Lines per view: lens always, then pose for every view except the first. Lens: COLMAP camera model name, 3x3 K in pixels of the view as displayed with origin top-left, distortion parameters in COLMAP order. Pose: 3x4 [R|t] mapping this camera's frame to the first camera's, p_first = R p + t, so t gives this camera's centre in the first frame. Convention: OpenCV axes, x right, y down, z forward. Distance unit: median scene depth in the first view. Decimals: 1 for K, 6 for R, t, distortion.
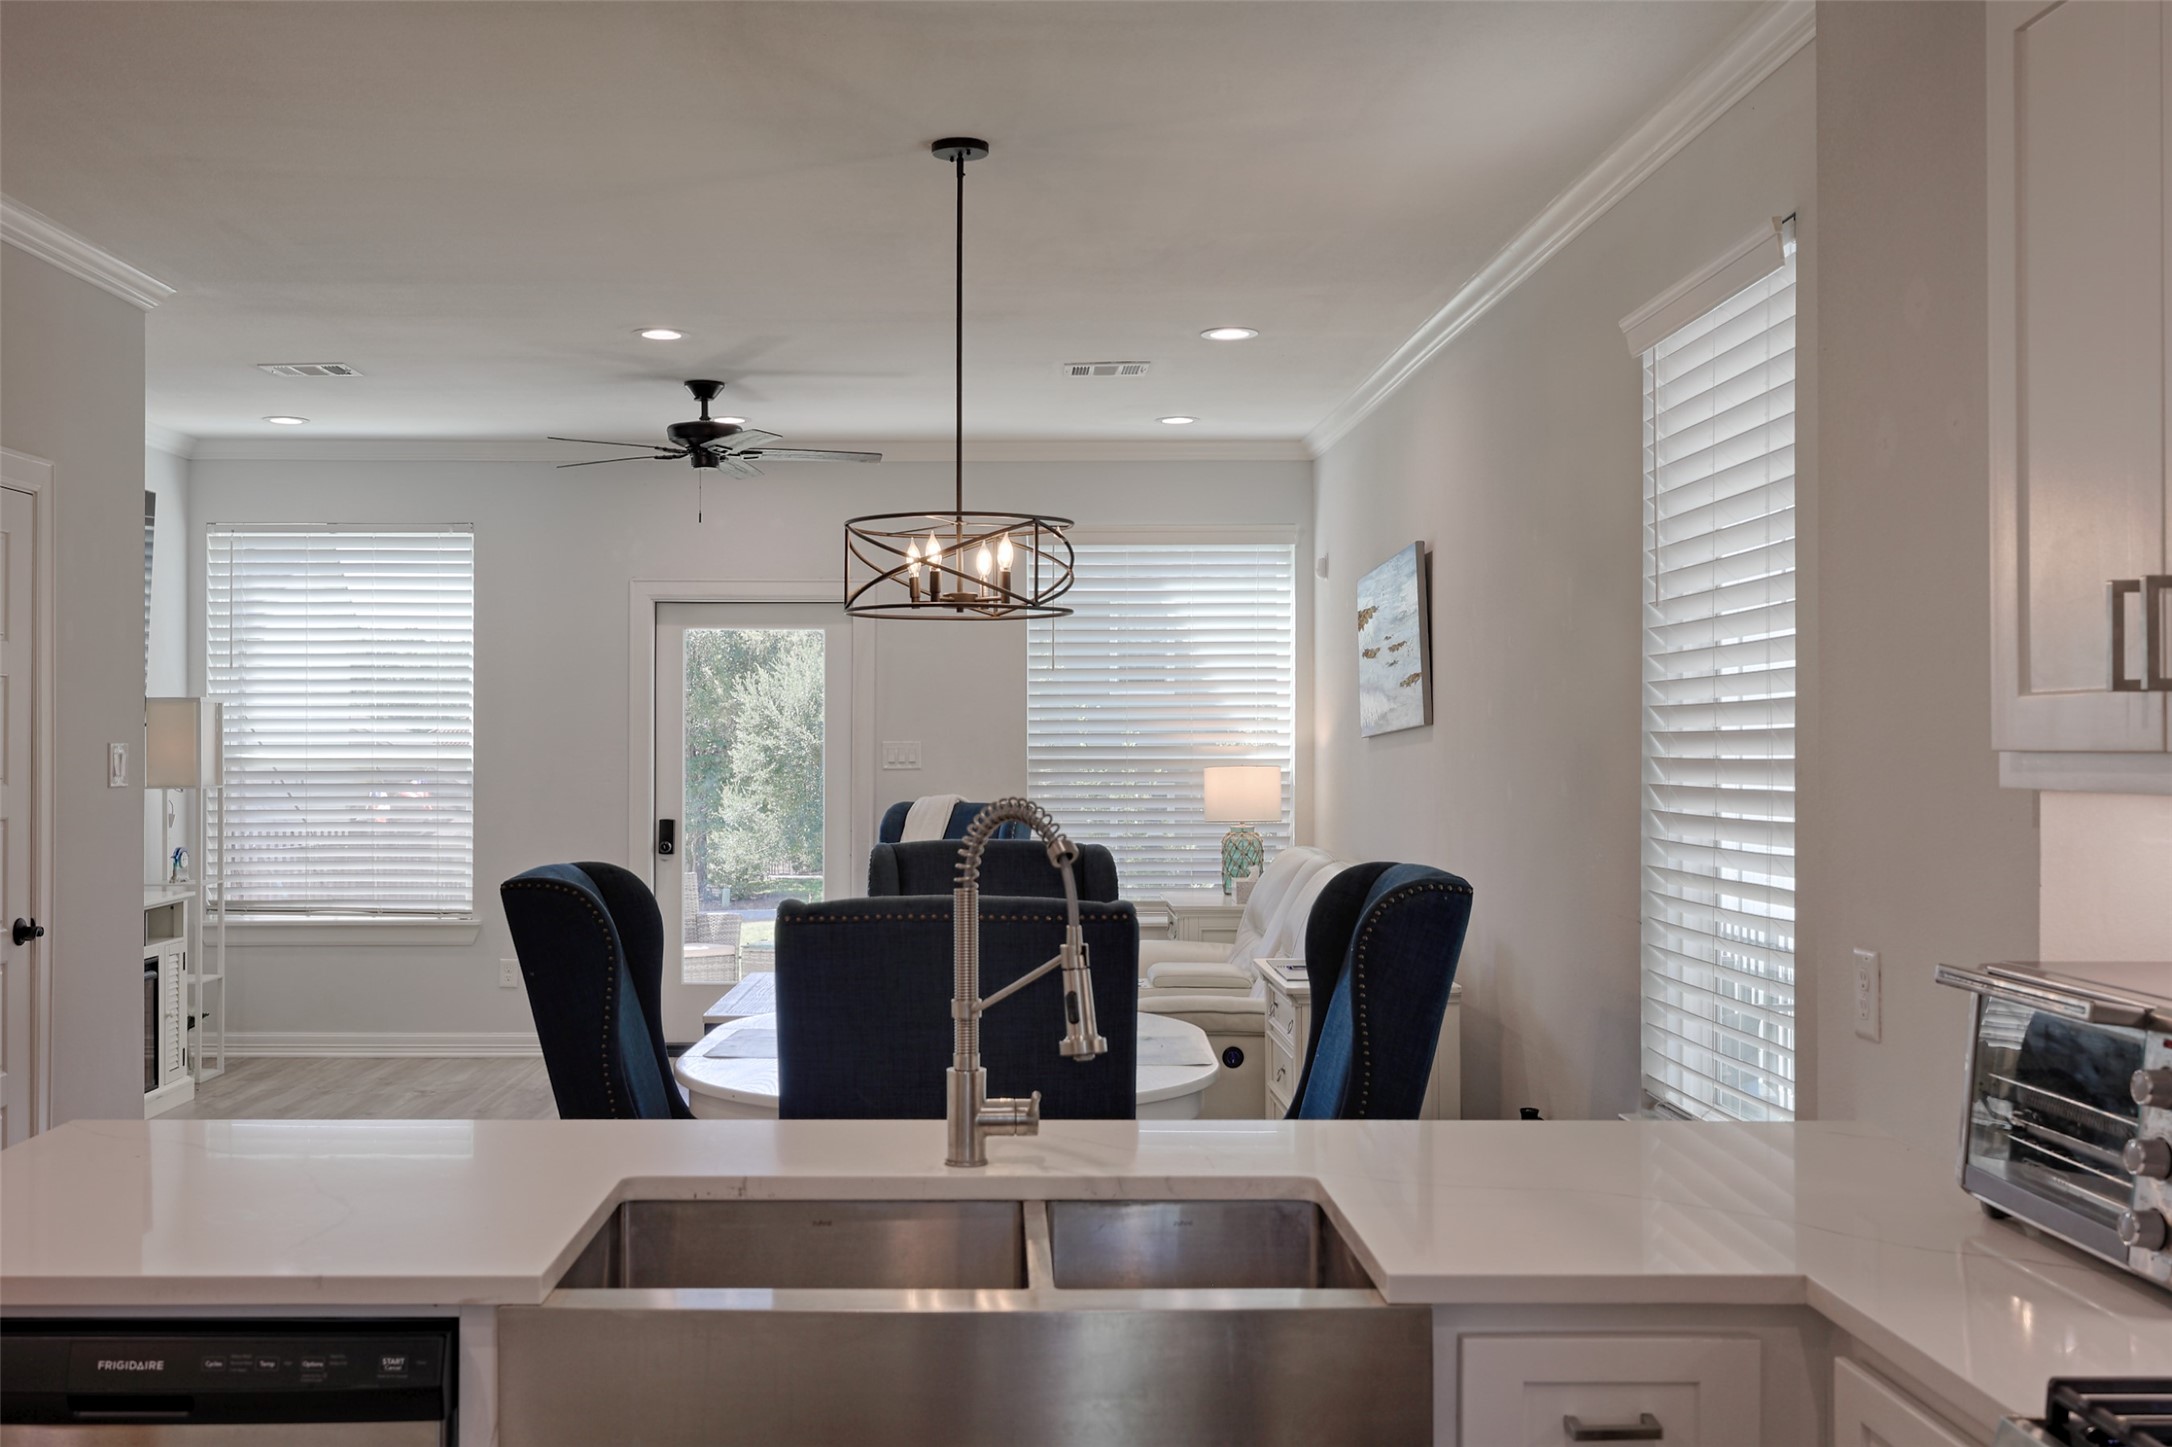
lens RADIAL K [[2079.8, 0, 1086.0], [0, 2079.8, 723.5], [0, 0, 1]] dist [0.002121, -0.000934]
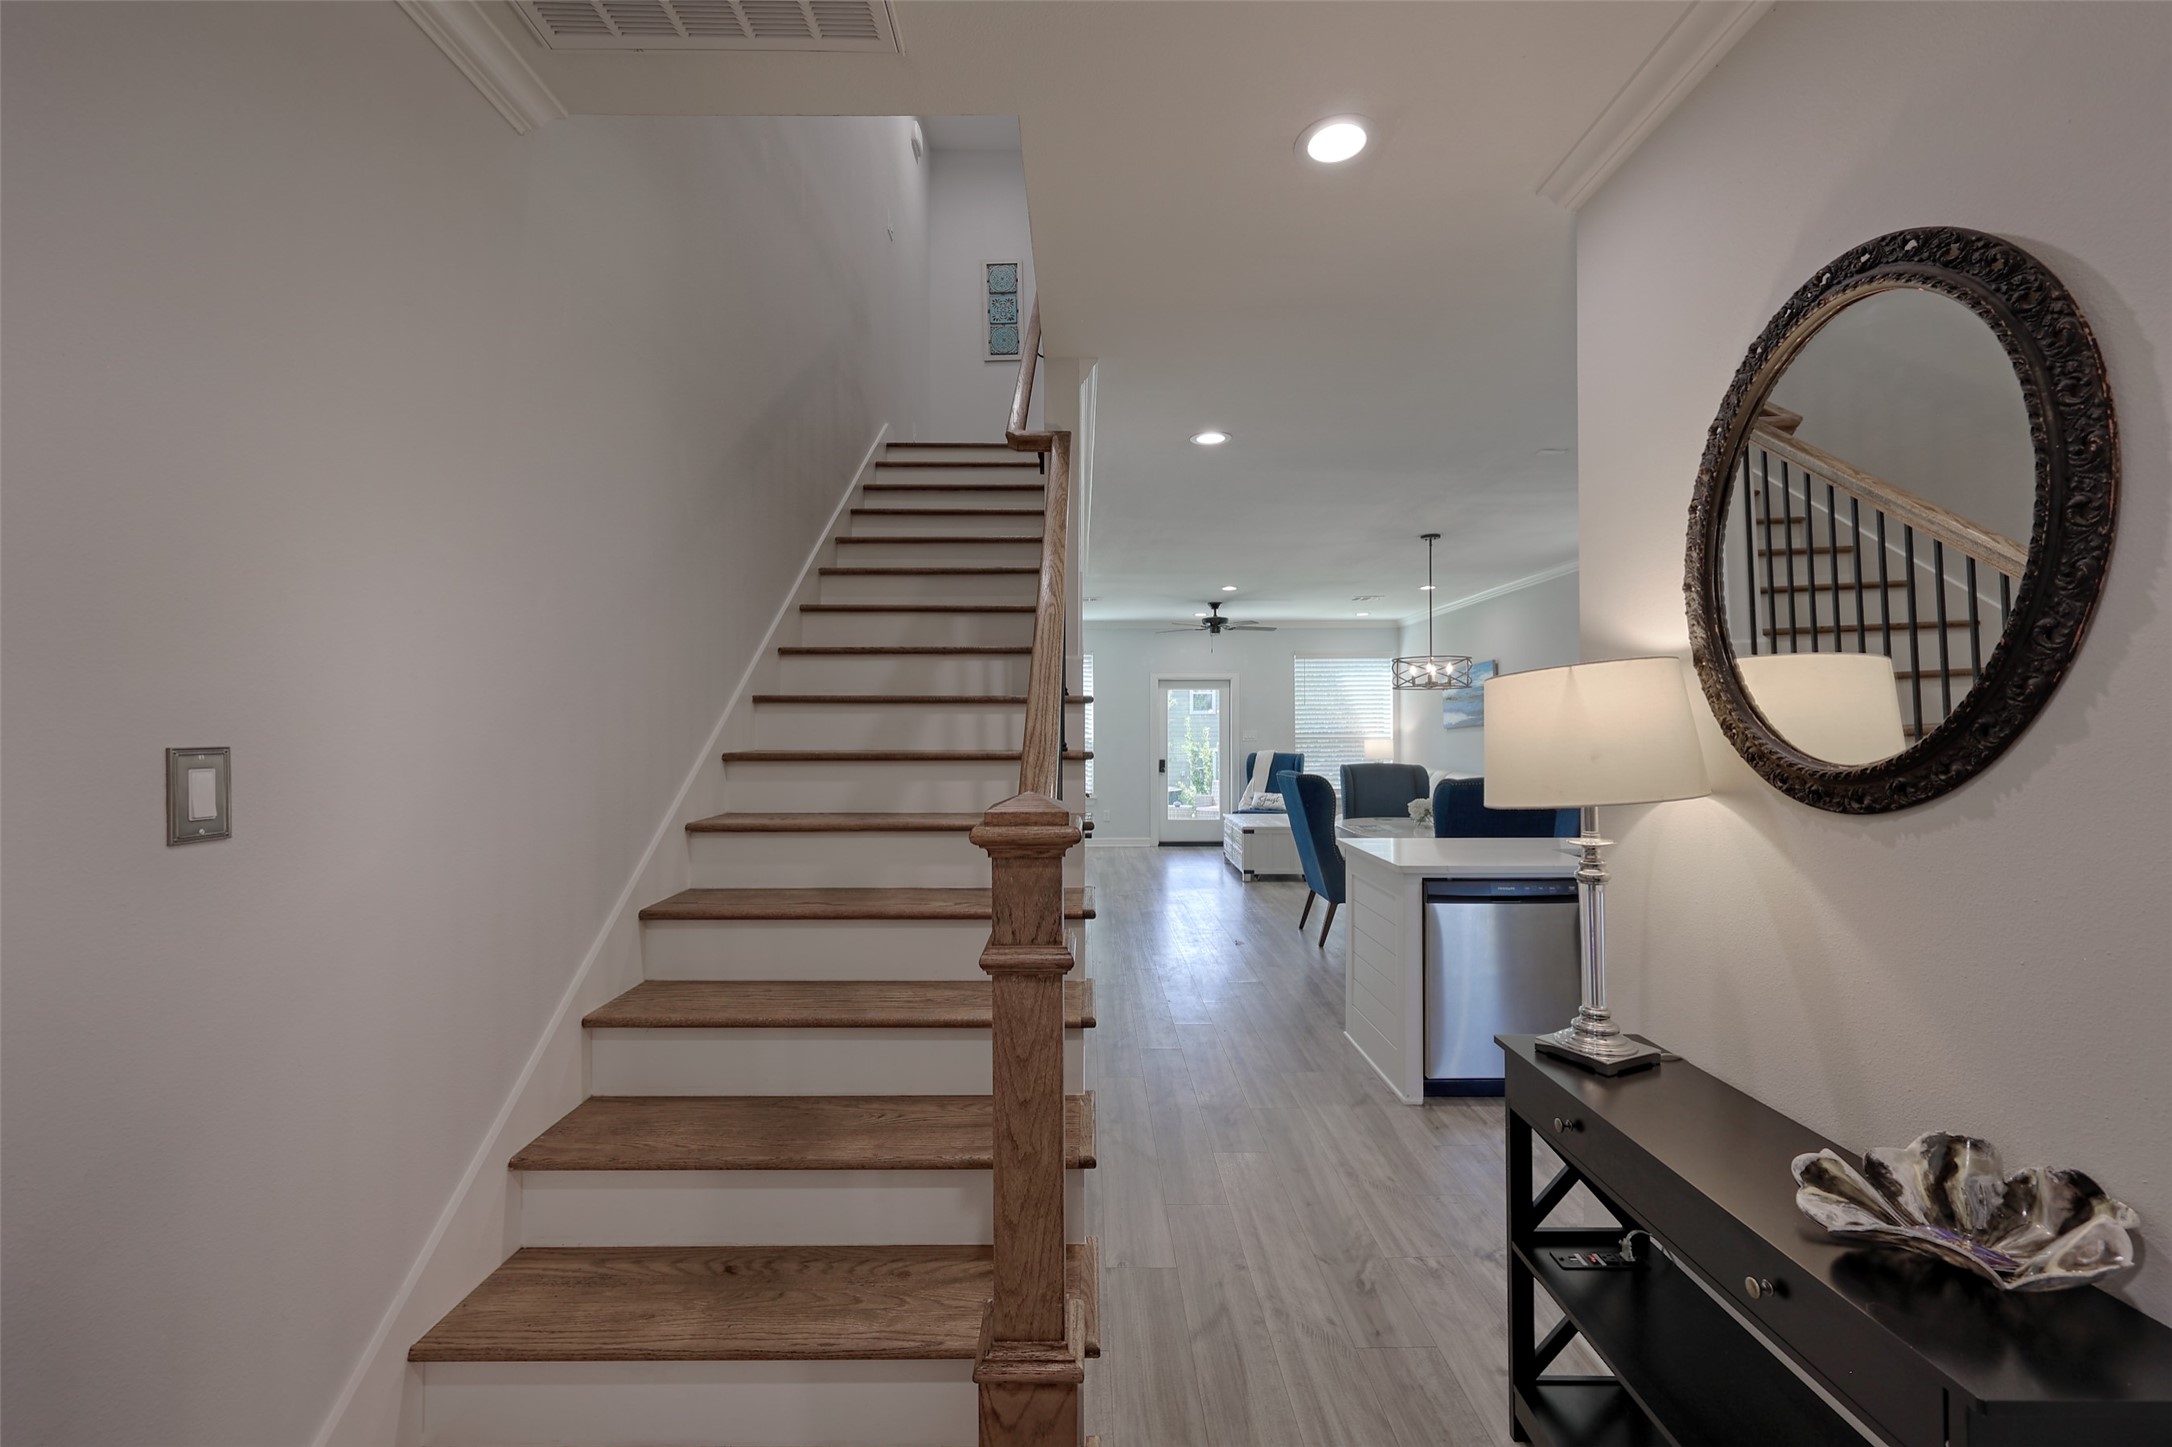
lens RADIAL K [[875.4, 0, 1086.0], [0, 875.4, 723.5], [0, 0, 1]] dist [-0.000247, 0.000321]
pose [[0.999767, 0.000430, -0.021605, -0.277977], [-0.000460, 0.999999, -0.001364, -0.000126], [0.021604, 0.001374, 0.999766, -0.152225]]
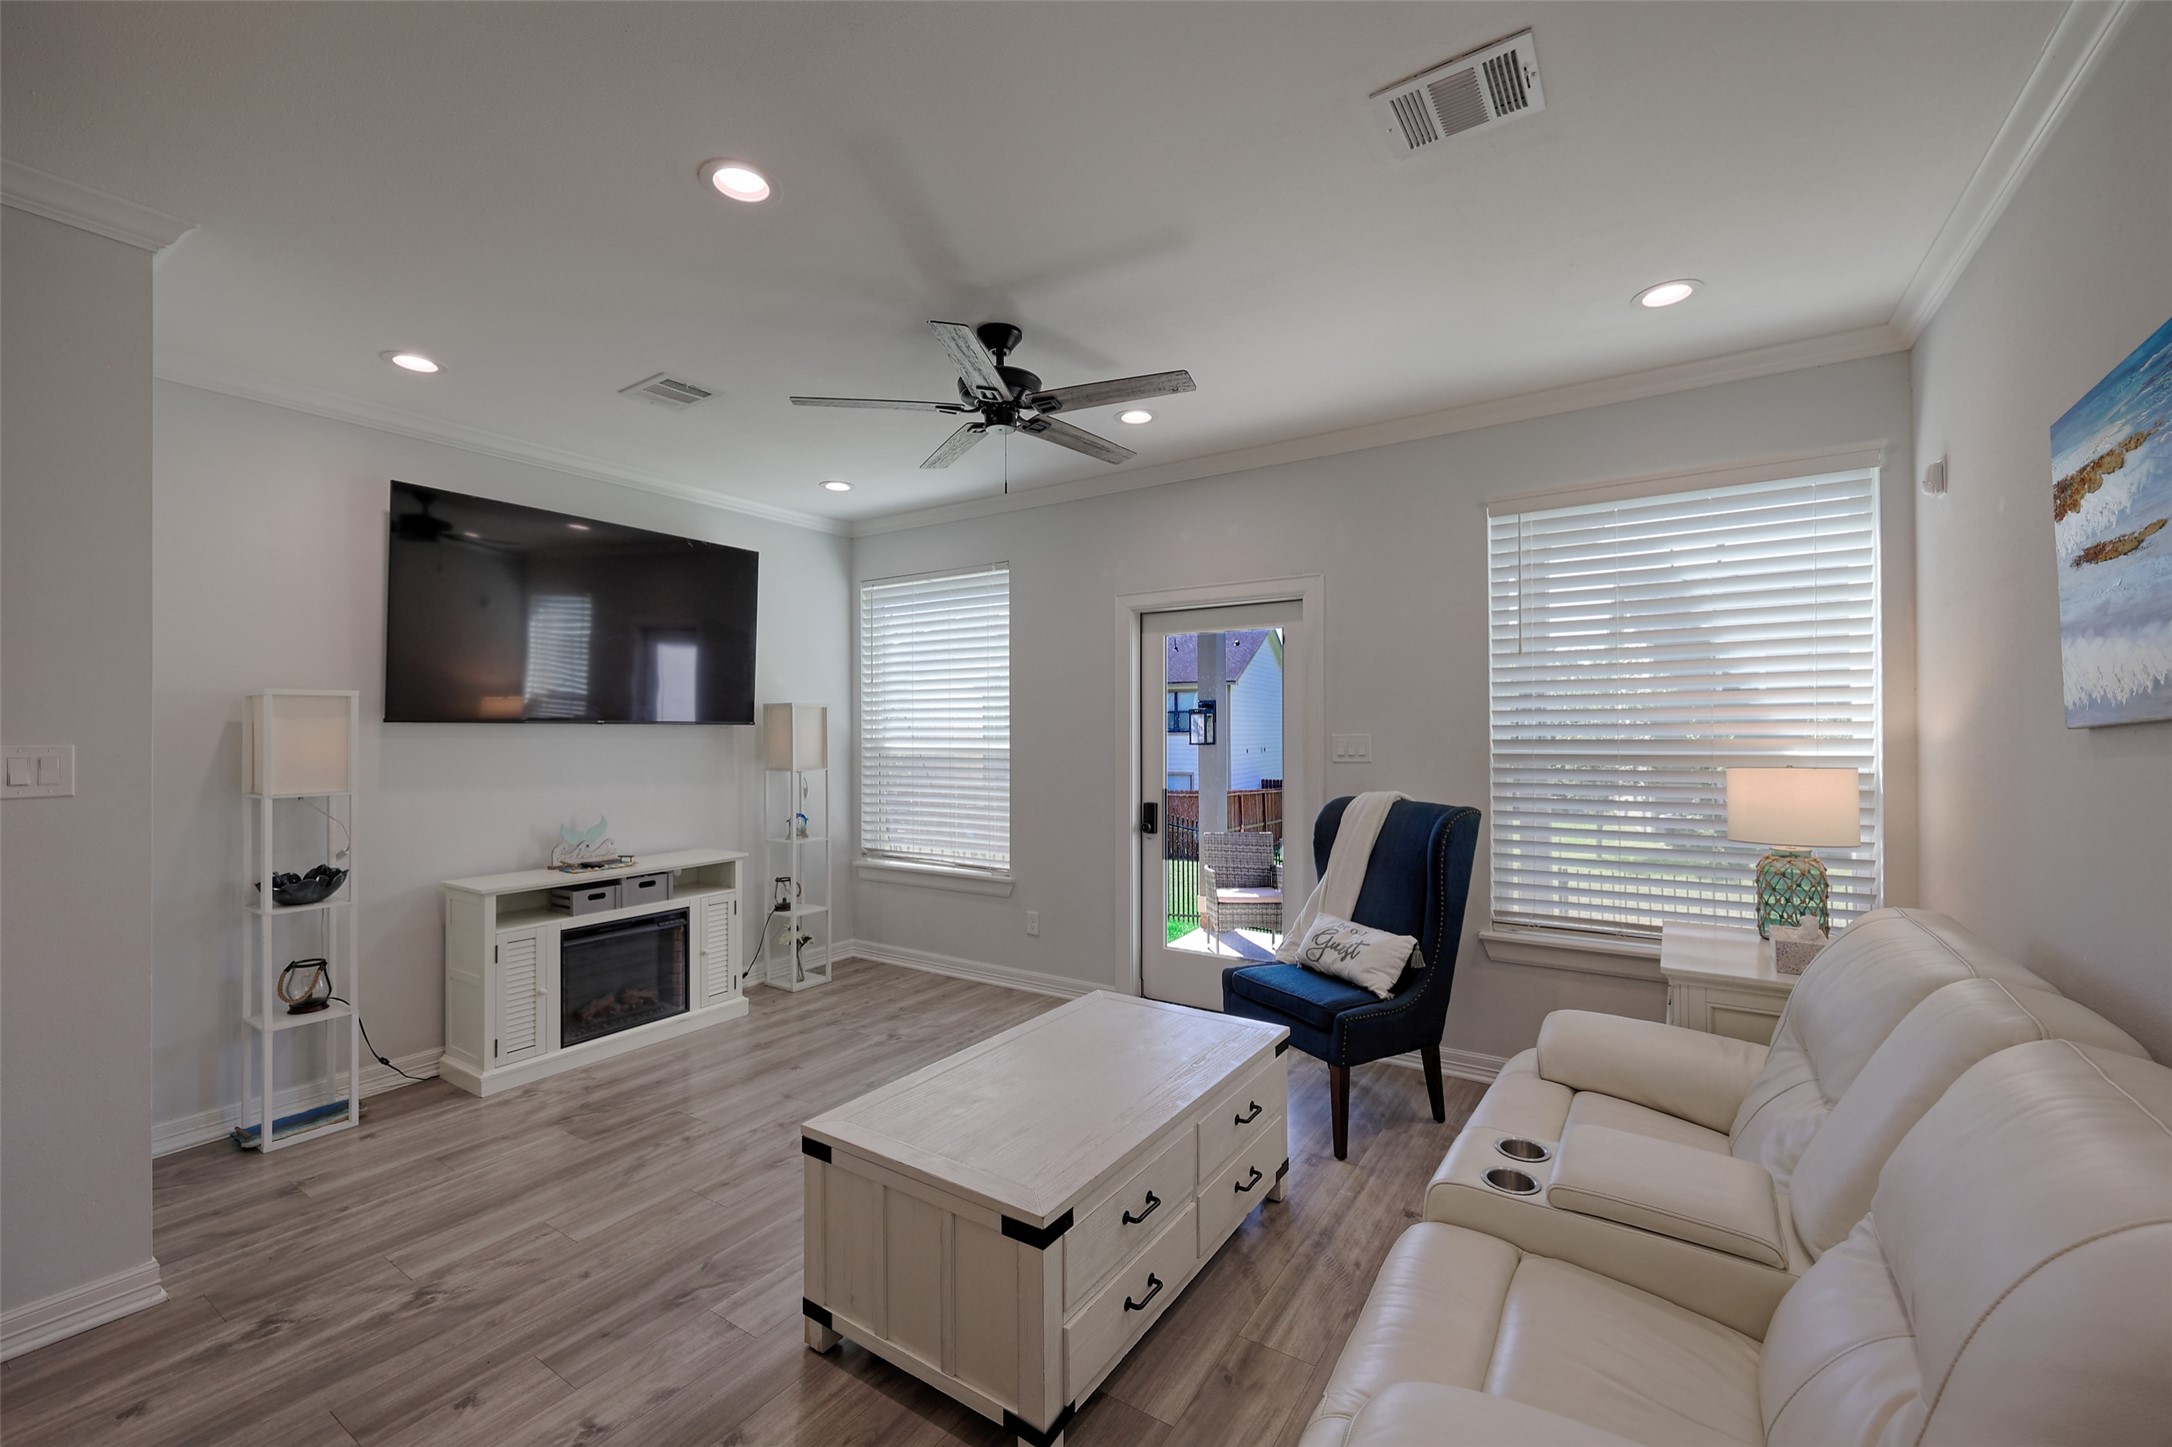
lens RADIAL K [[888.3, 0, 1086.0], [0, 888.3, 723.5], [0, 0, 1]] dist [-0.000468, -0.000244]
pose [[0.814661, -0.008561, -0.579874, 0.054318], [0.008628, 0.999959, -0.002641, 0.003759], [0.579873, -0.002852, 0.814702, 0.594538]]
